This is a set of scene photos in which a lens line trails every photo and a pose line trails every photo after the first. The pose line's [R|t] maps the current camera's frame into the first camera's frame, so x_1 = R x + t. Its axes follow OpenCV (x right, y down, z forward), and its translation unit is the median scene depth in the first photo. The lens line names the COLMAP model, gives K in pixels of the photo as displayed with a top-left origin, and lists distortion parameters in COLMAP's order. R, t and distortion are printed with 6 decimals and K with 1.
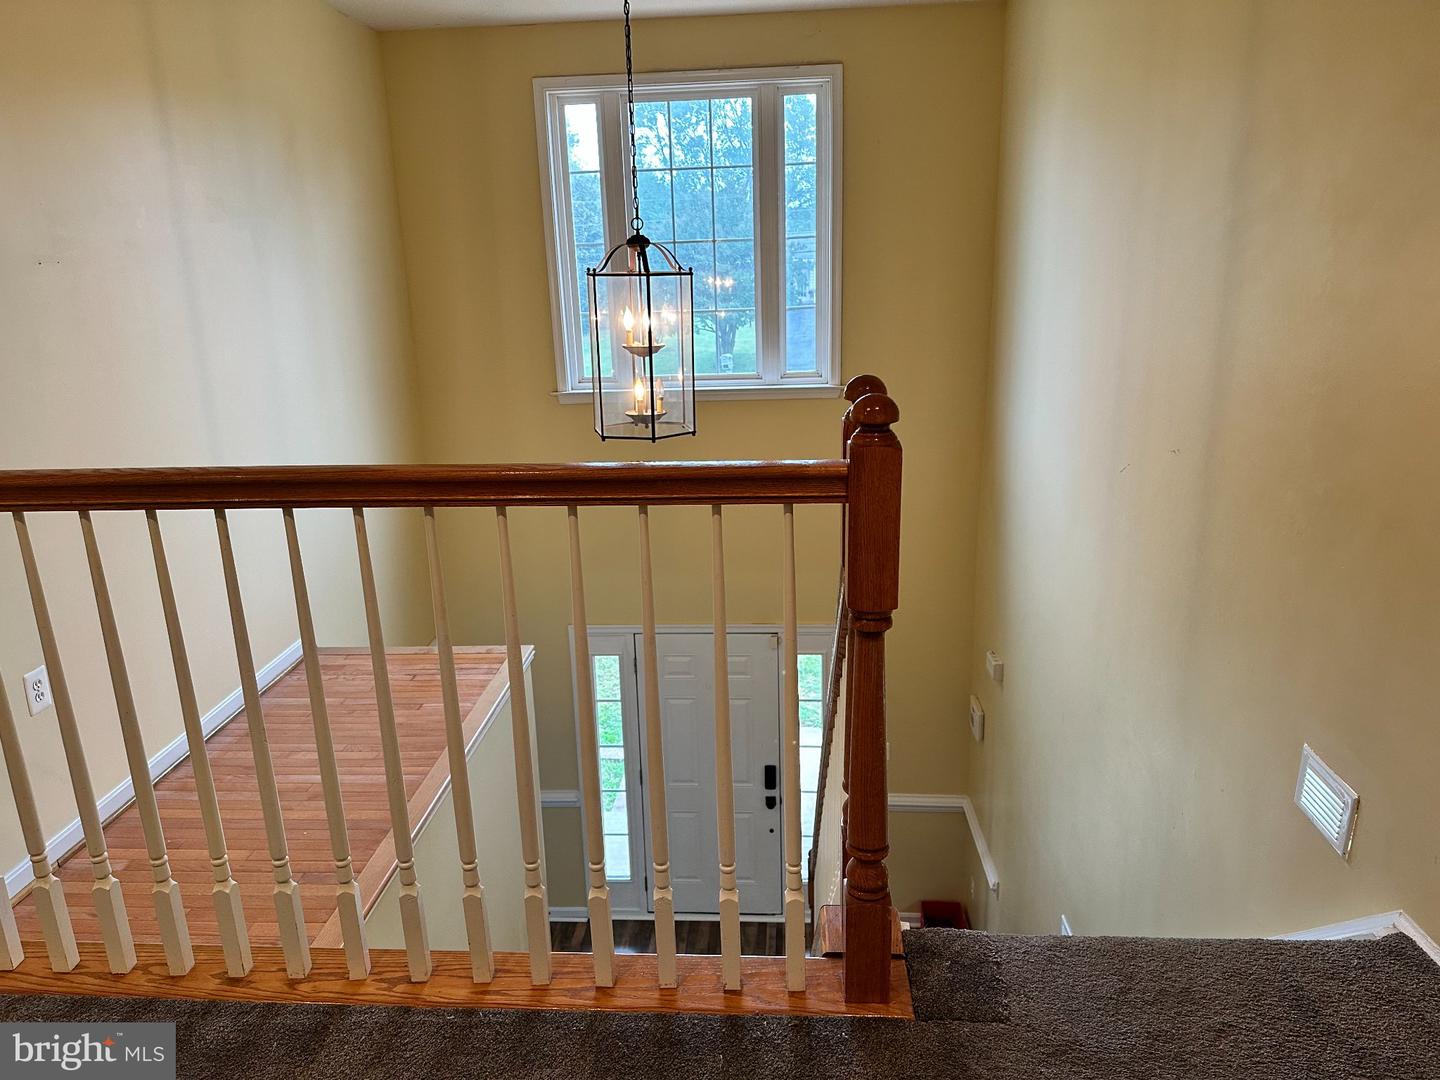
lens RADIAL K [[1014.4, 0, 721.1], [0, 1014.4, 539.4], [0, 0, 1]] dist [0.023701, -0.038173]
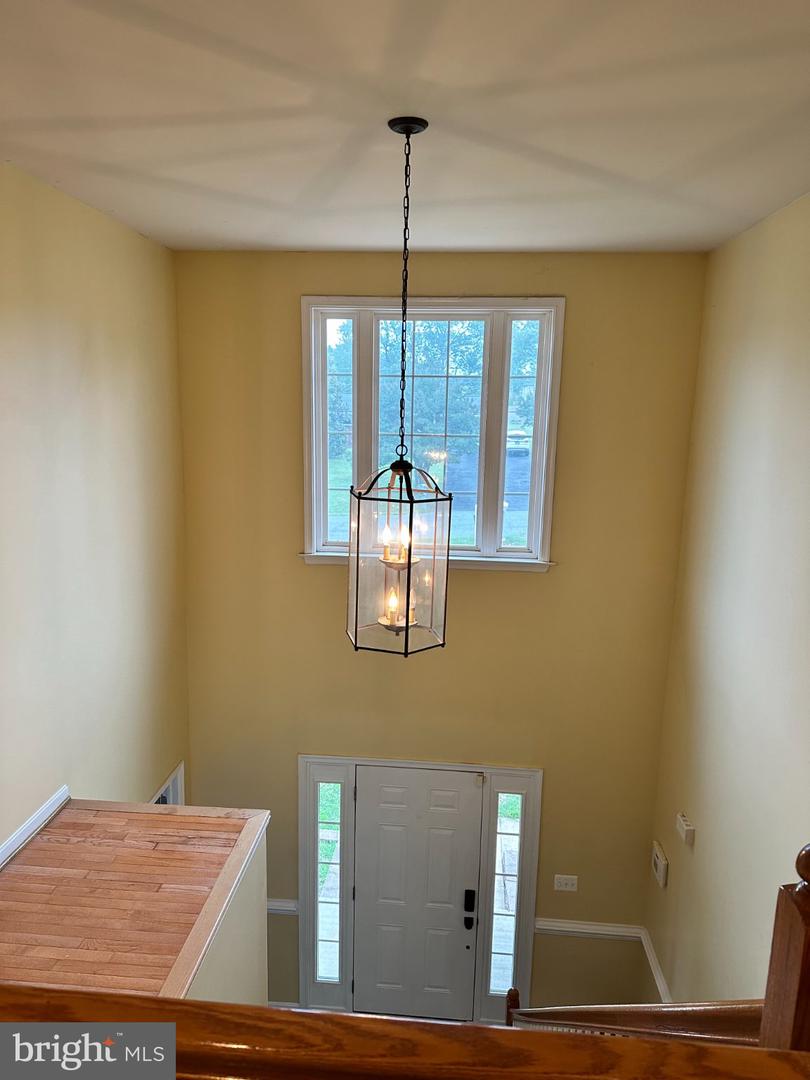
lens RADIAL K [[760.8, 0, 407.8], [0, 760.8, 539.1], [0, 0, 1]] dist [0.023701, -0.038173]
pose [[0.998740, 0.050137, -0.002065, -0.045487], [-0.050099, 0.993941, -0.097837, -0.091787], [-0.002853, 0.097817, 0.995200, 0.145900]]
